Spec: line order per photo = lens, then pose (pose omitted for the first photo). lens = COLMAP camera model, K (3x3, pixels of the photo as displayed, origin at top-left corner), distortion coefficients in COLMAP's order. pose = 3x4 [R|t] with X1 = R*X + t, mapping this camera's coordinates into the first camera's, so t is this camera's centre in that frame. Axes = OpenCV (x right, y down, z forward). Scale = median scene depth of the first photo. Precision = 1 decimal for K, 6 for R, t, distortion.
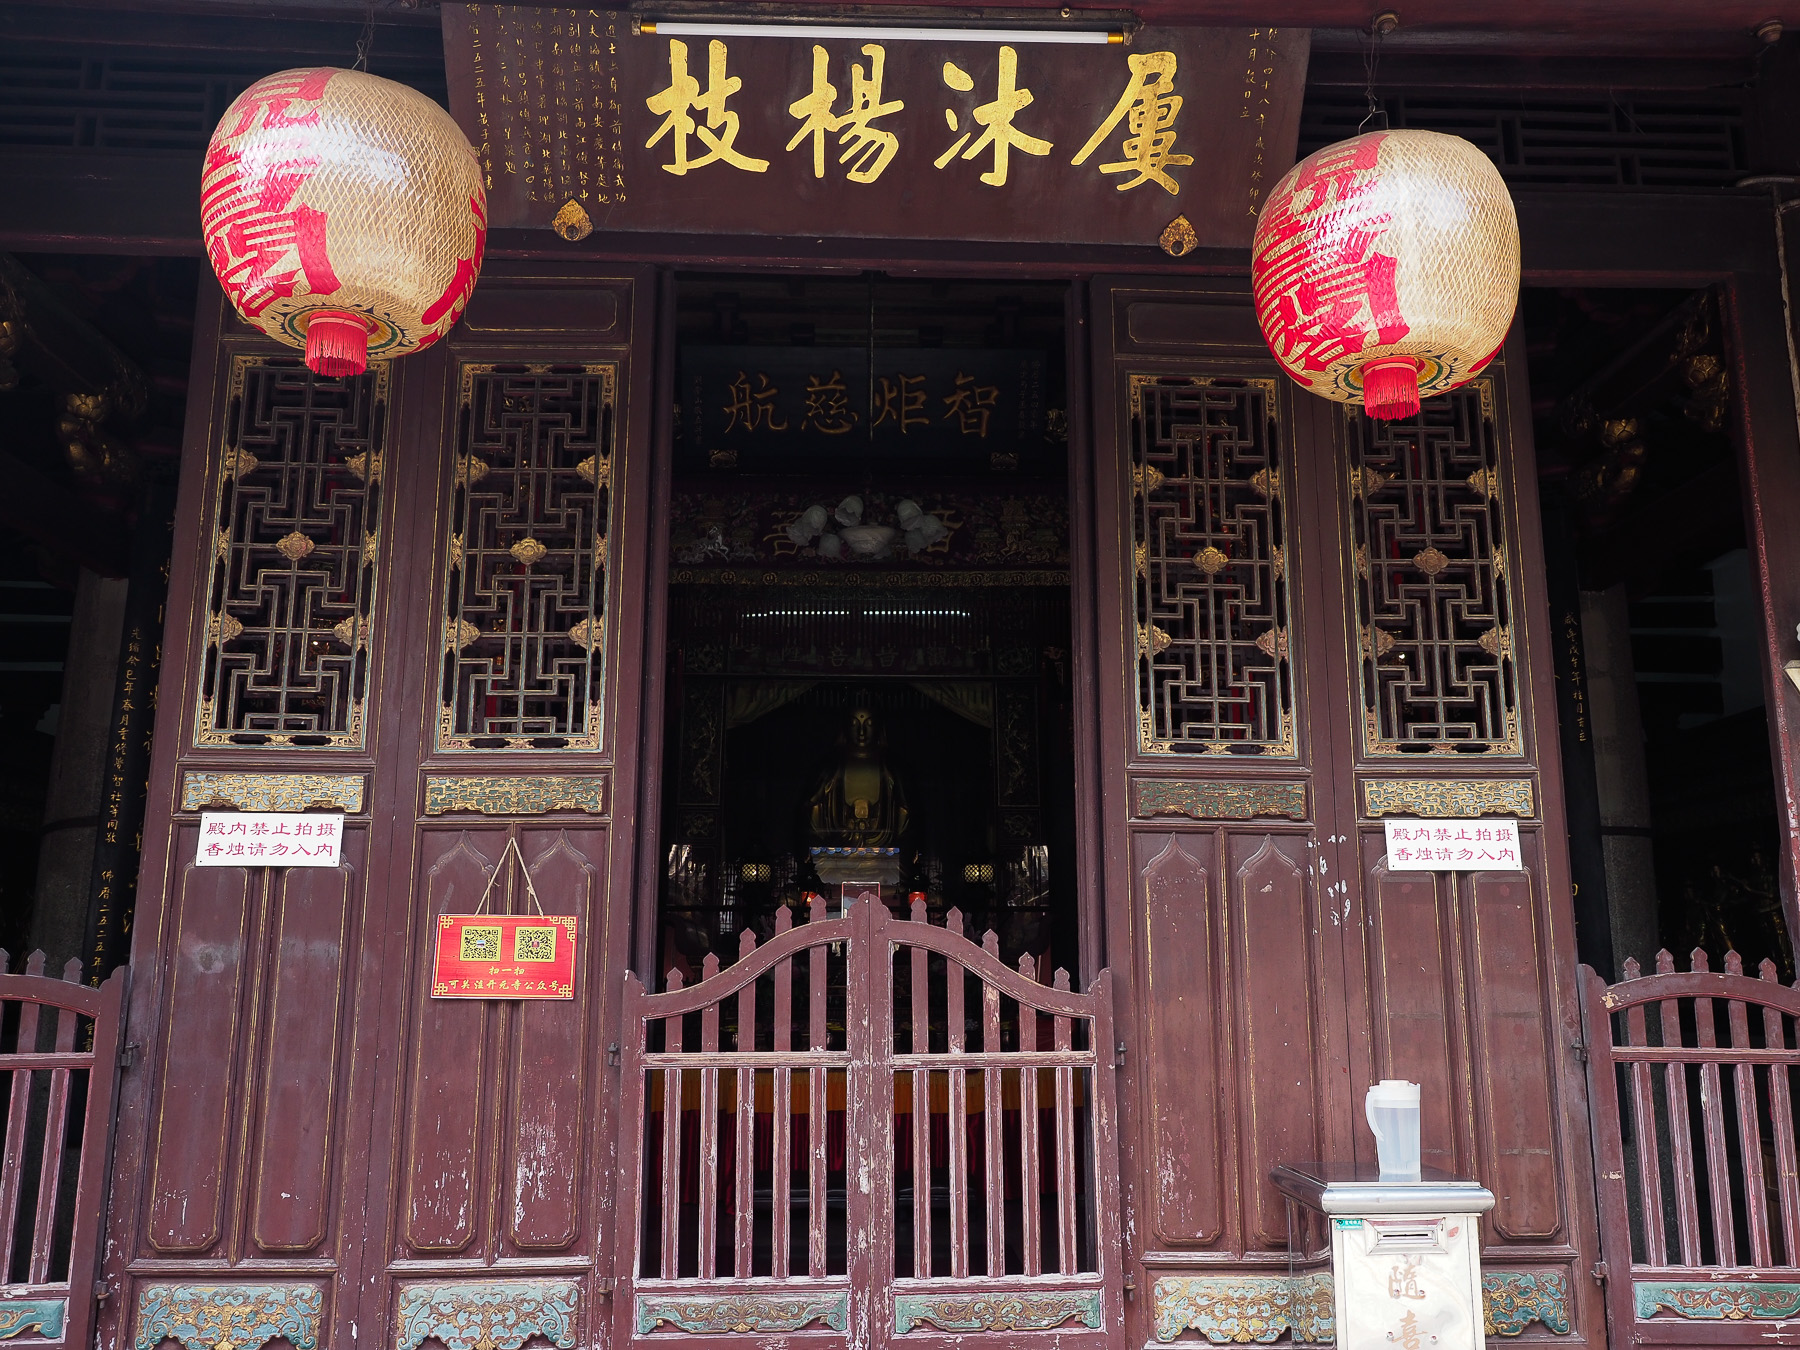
lens RADIAL K [[1596.3, 0, 902.3], [0, 1596.3, 672.4], [0, 0, 1]] dist [0.001411, -0.013548]
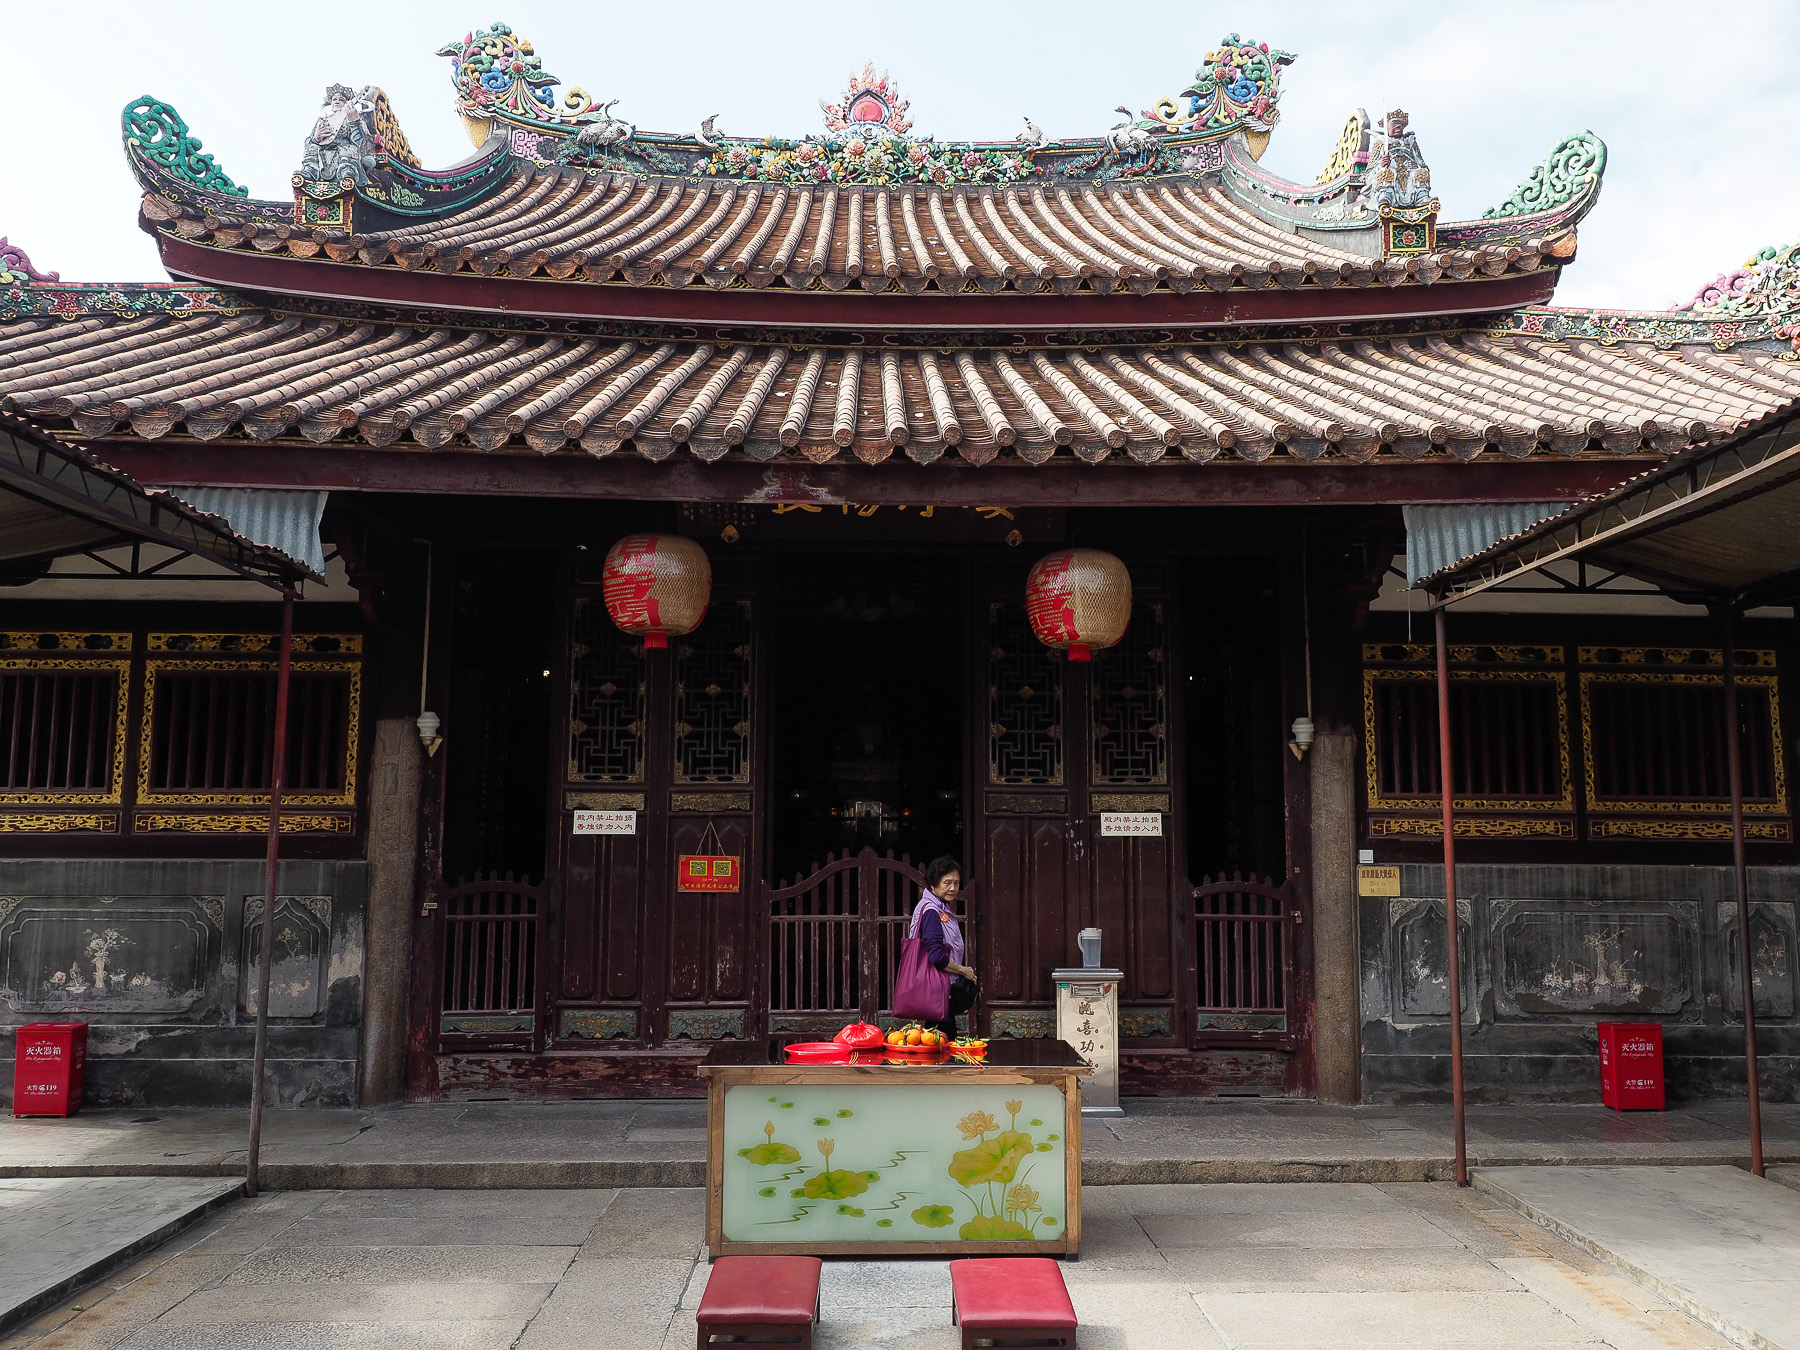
lens RADIAL K [[1552.4, 0, 896.4], [0, 1552.4, 675.5], [0, 0, 1]] dist [-0.023113, -0.004709]
pose [[0.999936, 0.001536, -0.011193, 0.043263], [-0.000620, 0.996683, 0.081381, -0.281224], [0.011280, -0.081369, 0.996620, -1.169009]]
